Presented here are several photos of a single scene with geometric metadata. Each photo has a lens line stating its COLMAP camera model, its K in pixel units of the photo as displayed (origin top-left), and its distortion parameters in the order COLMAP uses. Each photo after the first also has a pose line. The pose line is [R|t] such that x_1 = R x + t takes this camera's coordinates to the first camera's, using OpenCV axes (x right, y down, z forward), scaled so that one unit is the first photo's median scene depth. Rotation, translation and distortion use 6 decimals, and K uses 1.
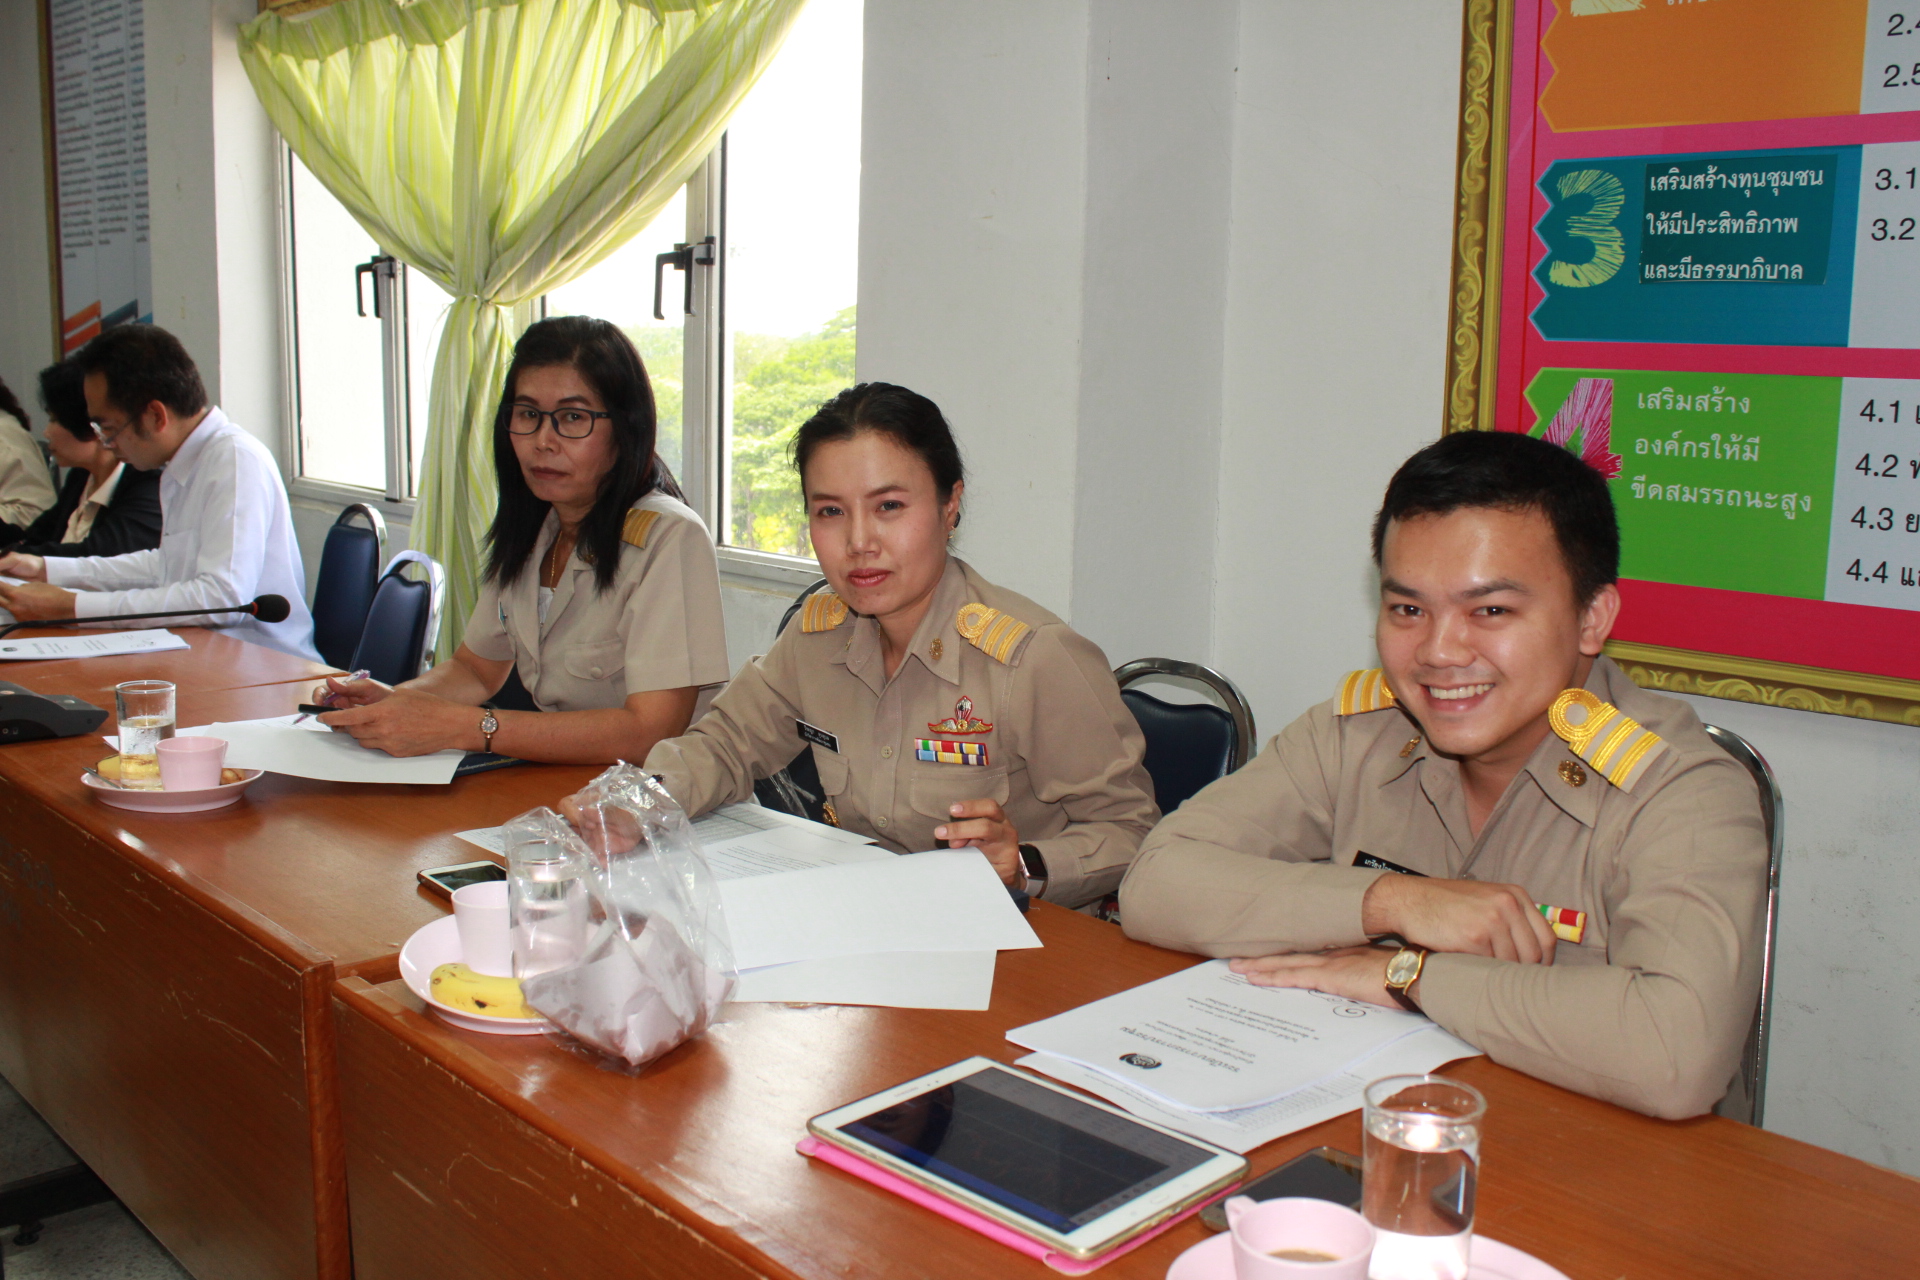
lens RADIAL K [[1847.4, 0, 959.8], [0, 1847.4, 629.9], [0, 0, 1]] dist [-0.071724, 0.000000]
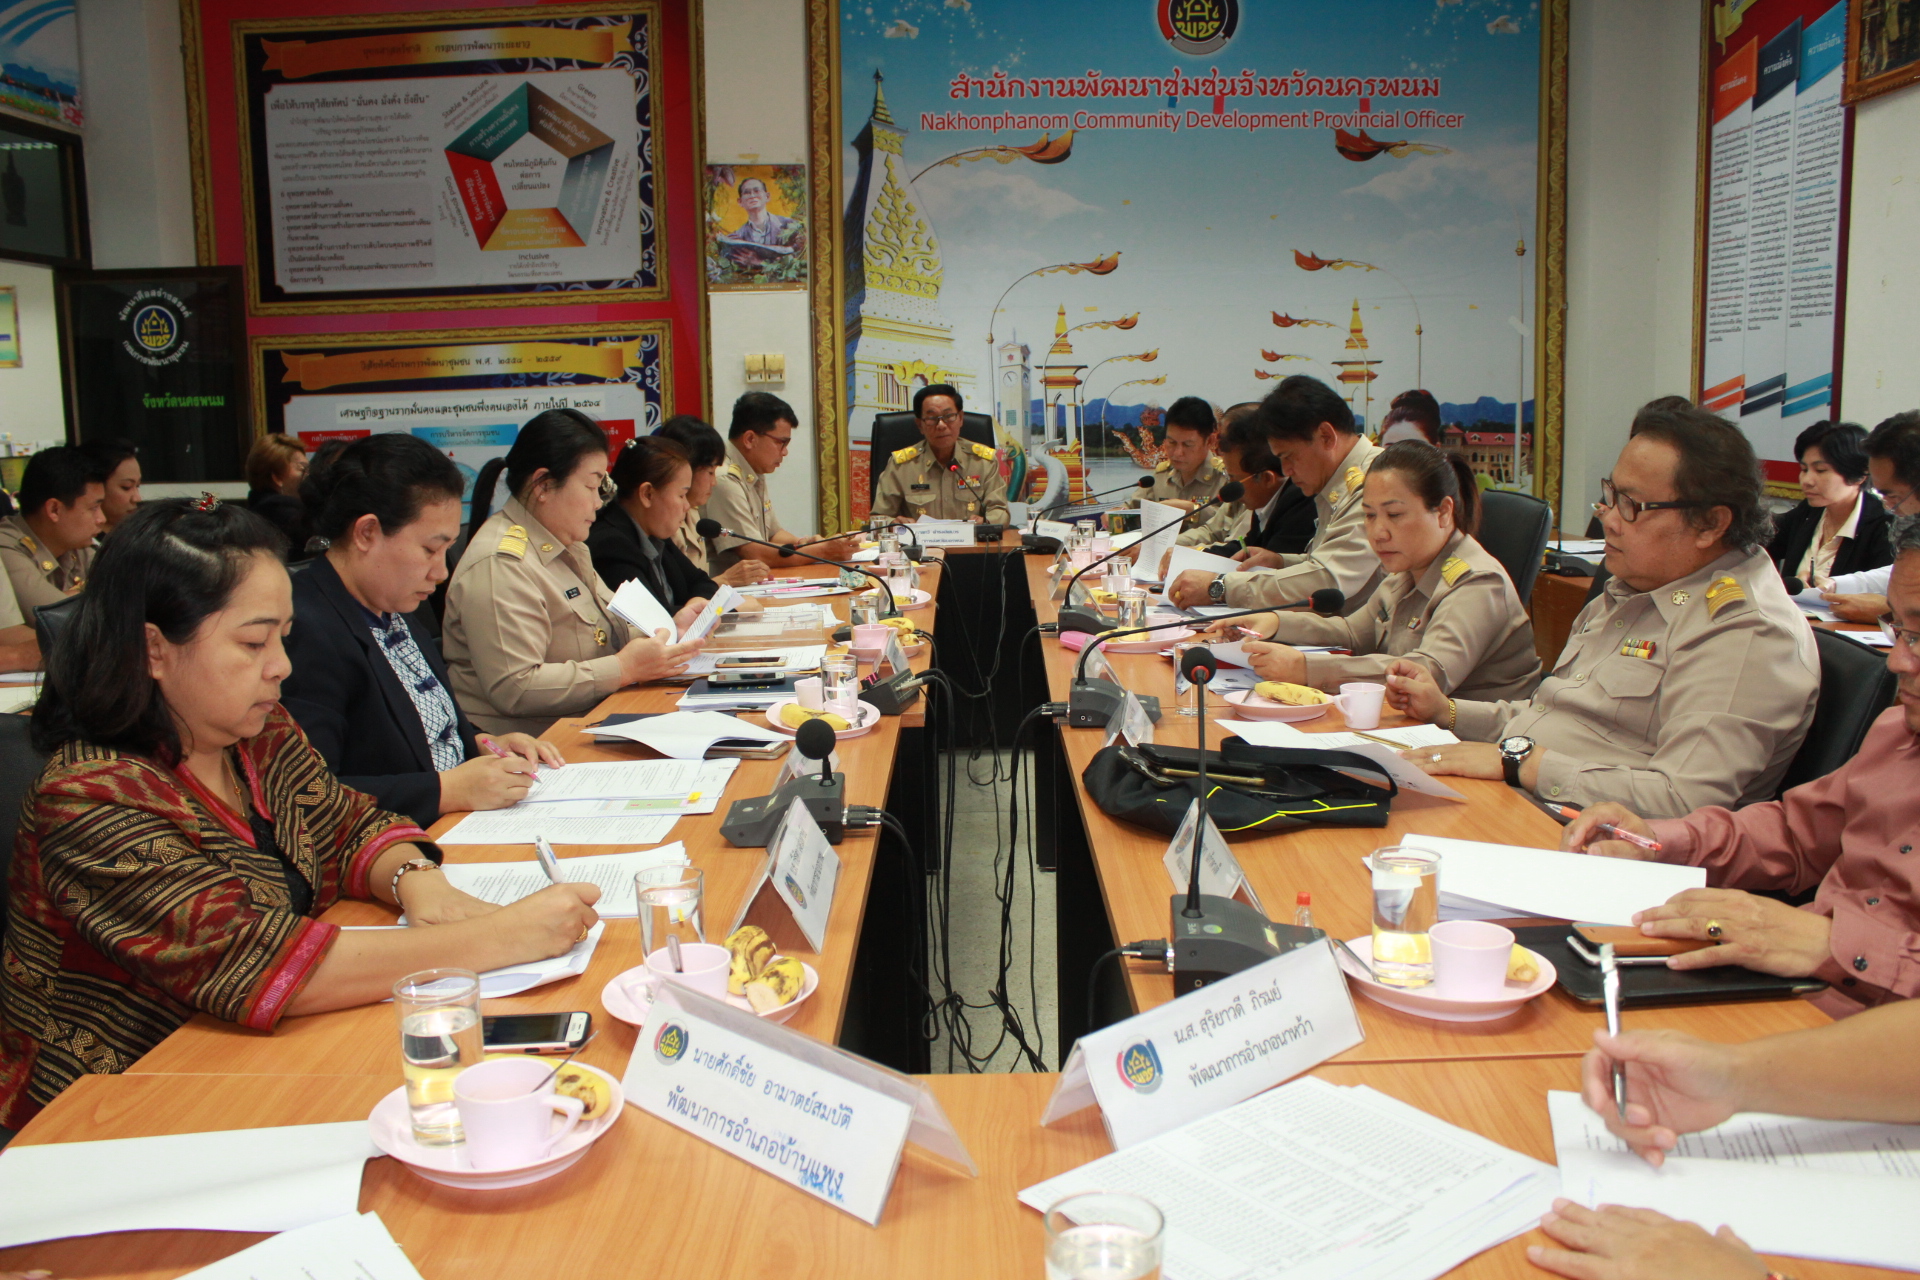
lens RADIAL K [[1590.5, 0, 956.1], [0, 1590.5, 643.5], [0, 0, 1]] dist [-0.169810, 0.151468]
pose [[0.717913, 0.076731, -0.691891, -0.170091], [-0.079035, 0.996464, 0.028500, 0.027744], [0.691632, 0.034223, 0.721439, -0.217548]]
